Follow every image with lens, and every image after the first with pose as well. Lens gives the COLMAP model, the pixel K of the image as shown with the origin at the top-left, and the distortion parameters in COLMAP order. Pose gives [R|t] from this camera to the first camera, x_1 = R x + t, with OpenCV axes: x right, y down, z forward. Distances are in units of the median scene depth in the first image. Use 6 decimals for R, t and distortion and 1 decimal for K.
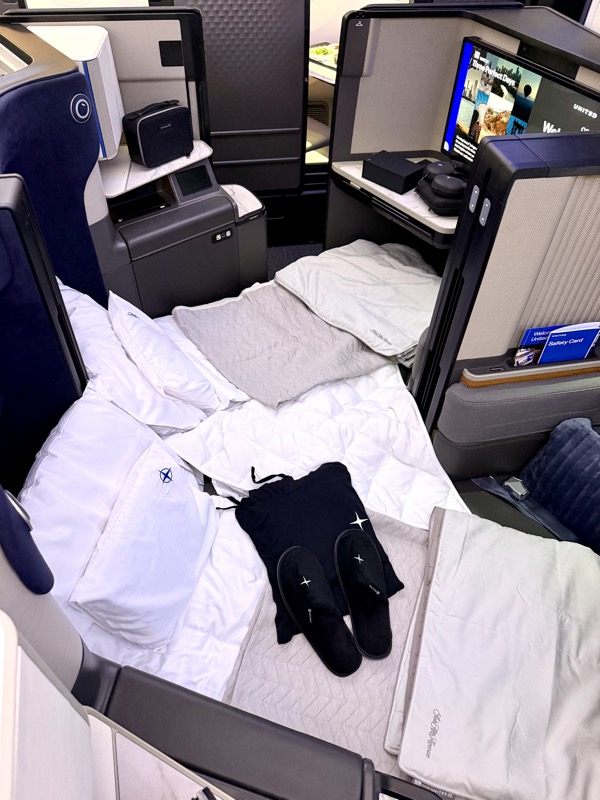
lens RADIAL K [[565.5, 0, 297.7], [0, 565.5, 398.8], [0, 0, 1]] dist [0.018273, -0.030928]
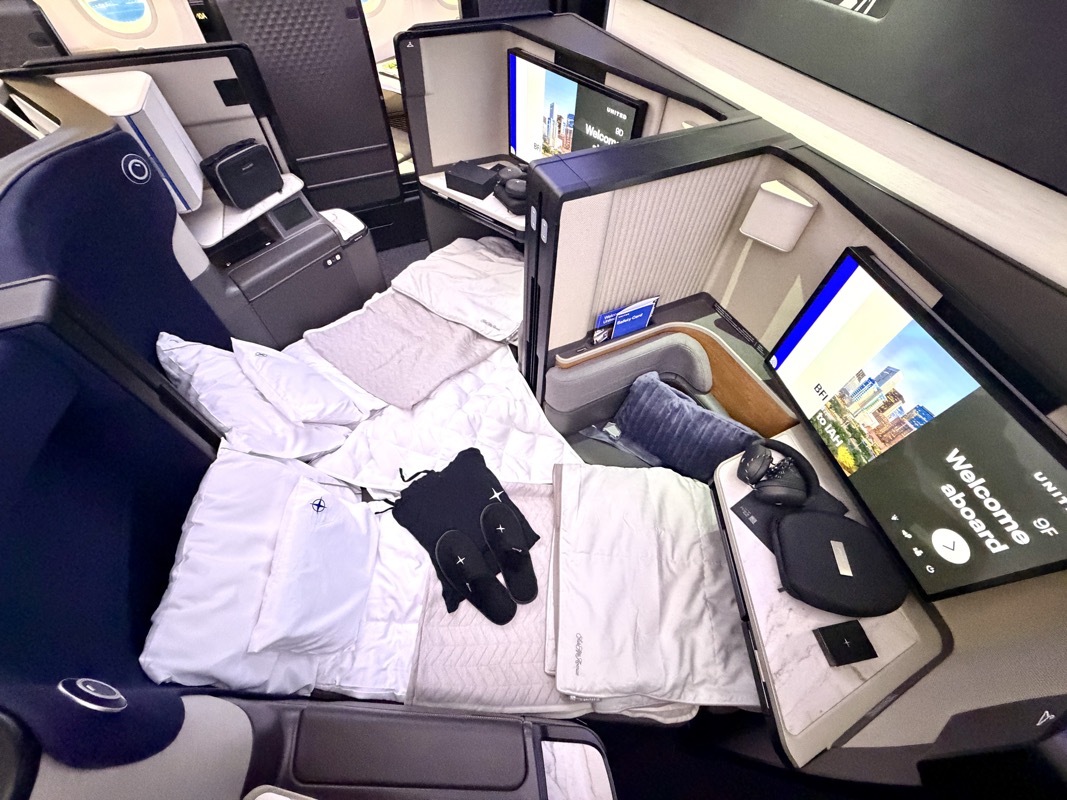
lens RADIAL K [[425.5, 0, 531.5], [0, 425.5, 399.4], [0, 0, 1]] dist [-0.006028, 0.000832]
pose [[0.965240, -0.210793, 0.154523, 0.079566], [0.186942, 0.969991, 0.155467, -0.107216], [-0.182658, -0.121176, 0.975681, 0.105638]]
